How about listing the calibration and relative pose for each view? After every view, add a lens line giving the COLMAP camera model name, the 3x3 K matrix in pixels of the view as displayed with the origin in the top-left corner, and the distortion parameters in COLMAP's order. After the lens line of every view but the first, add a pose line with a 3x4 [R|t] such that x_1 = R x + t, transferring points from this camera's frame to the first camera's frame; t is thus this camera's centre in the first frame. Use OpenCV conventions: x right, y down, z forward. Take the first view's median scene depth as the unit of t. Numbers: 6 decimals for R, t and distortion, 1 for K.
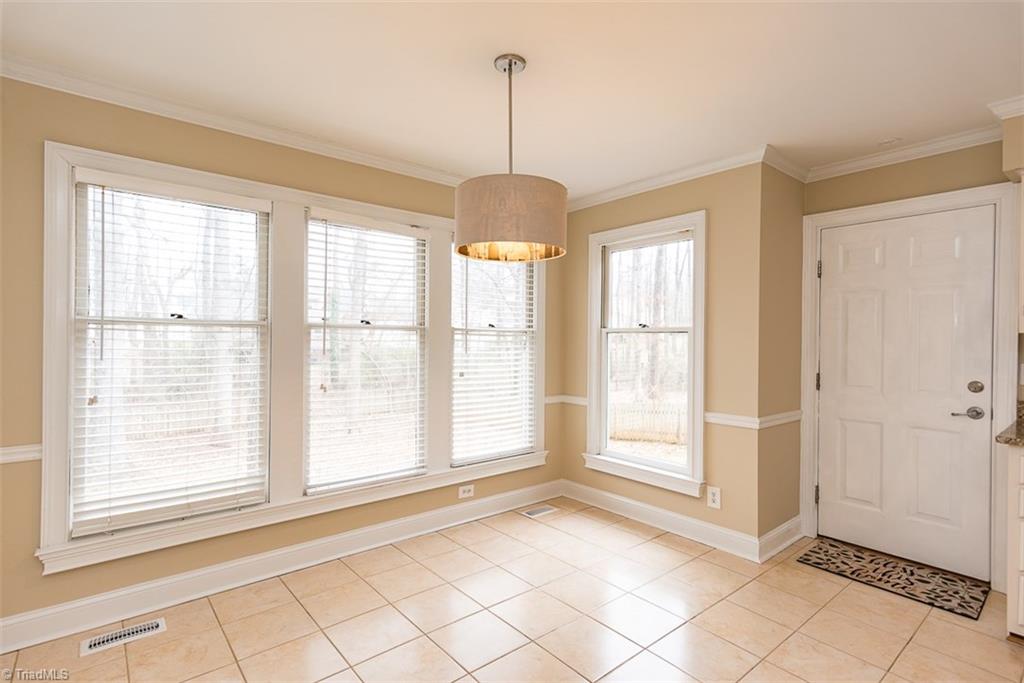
lens RADIAL K [[497.0, 0, 511.0], [0, 497.0, 341.8], [0, 0, 1]] dist [0.011172, 0.001187]
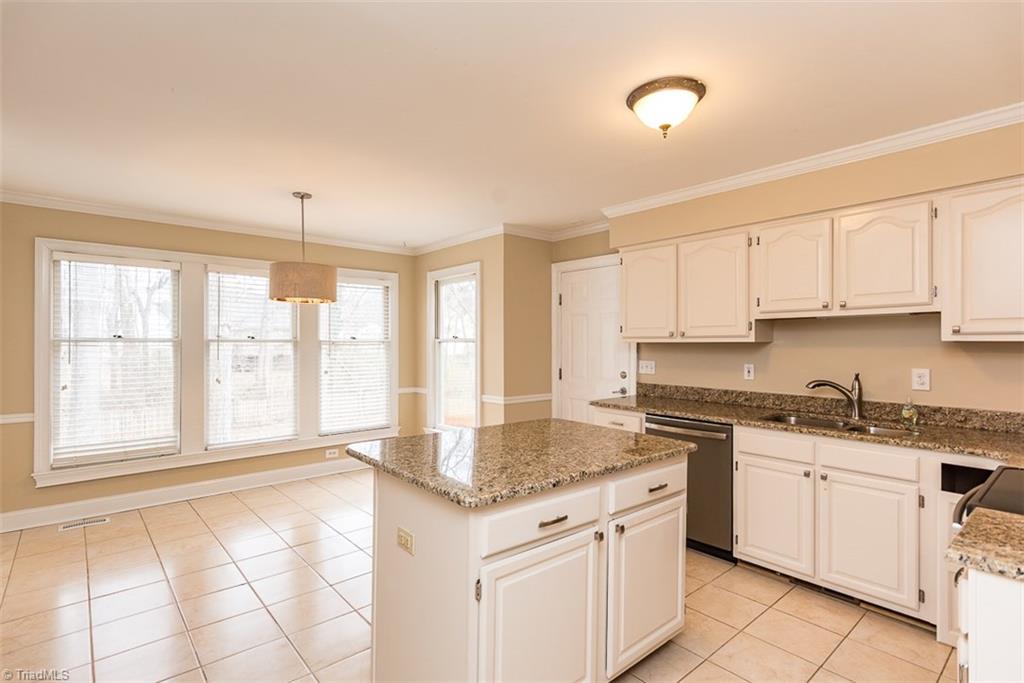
lens RADIAL K [[497.0, 0, 511.3], [0, 497.0, 344.3], [0, 0, 1]] dist [0.011172, 0.001187]
pose [[0.999710, -0.009349, 0.022186, 0.507722], [0.009421, 0.999951, -0.003149, -0.007748], [-0.022155, 0.003357, 0.999749, -0.579249]]
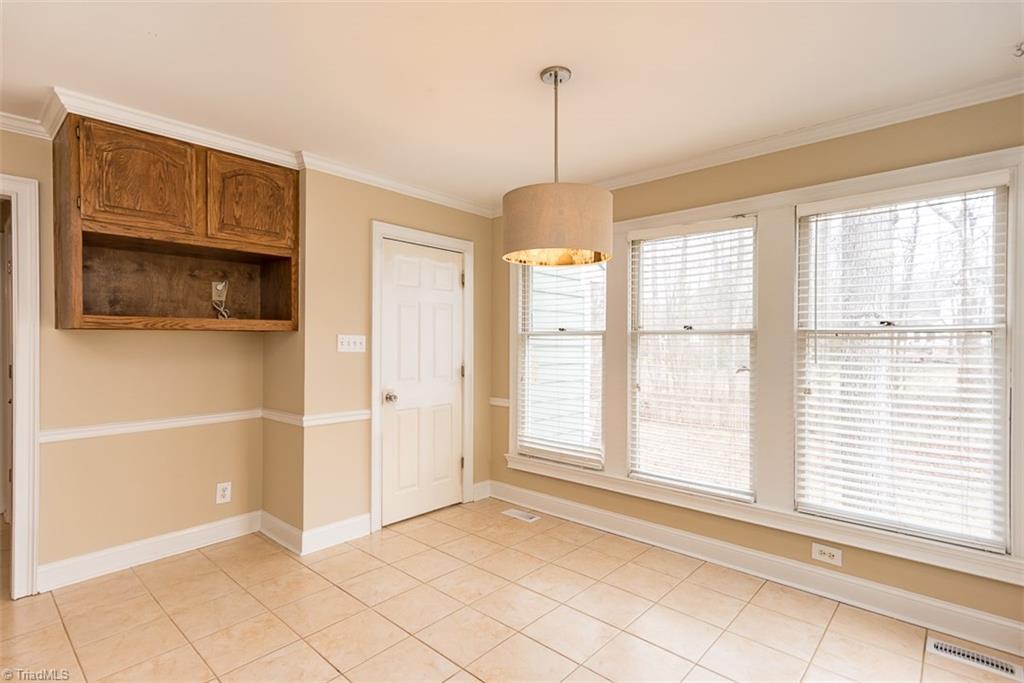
lens RADIAL K [[497.0, 0, 509.9], [0, 497.0, 341.3], [0, 0, 1]] dist [0.011172, 0.001187]
pose [[0.139267, -0.011691, -0.990186, 0.723463], [-0.007665, 0.999888, -0.012884, 0.004627], [0.990225, 0.009384, 0.139162, 0.555157]]
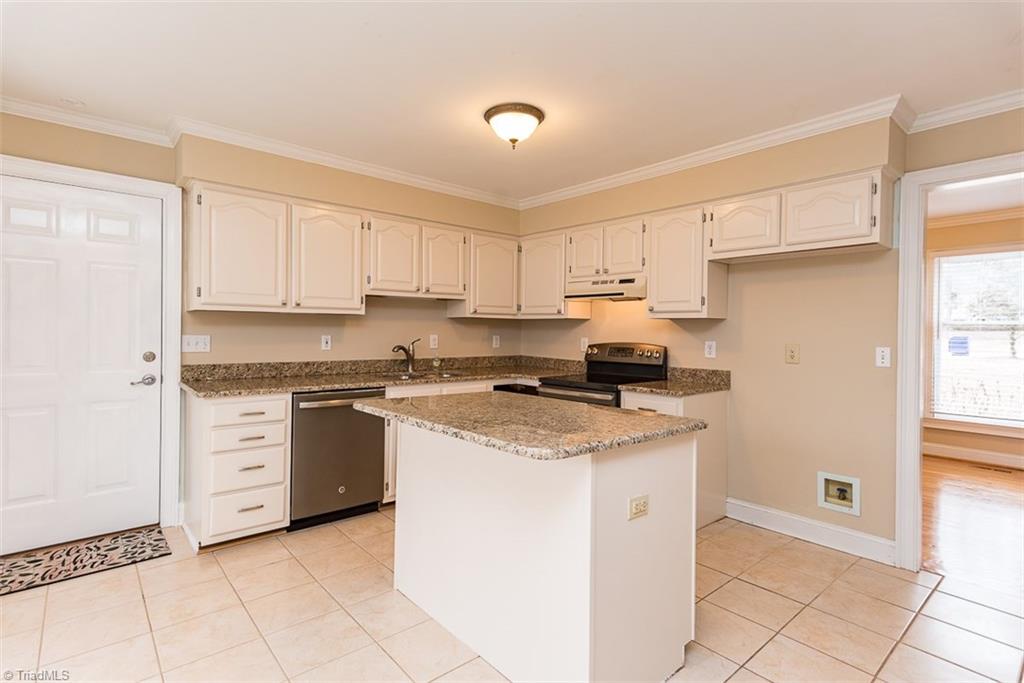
lens RADIAL K [[497.0, 0, 512.1], [0, 497.0, 332.8], [0, 0, 1]] dist [0.011172, 0.001187]
pose [[-0.020125, -0.019945, 0.999599, -0.209302], [-0.006900, 0.999780, 0.019809, 0.007391], [-0.999774, -0.006499, -0.020259, 0.197987]]
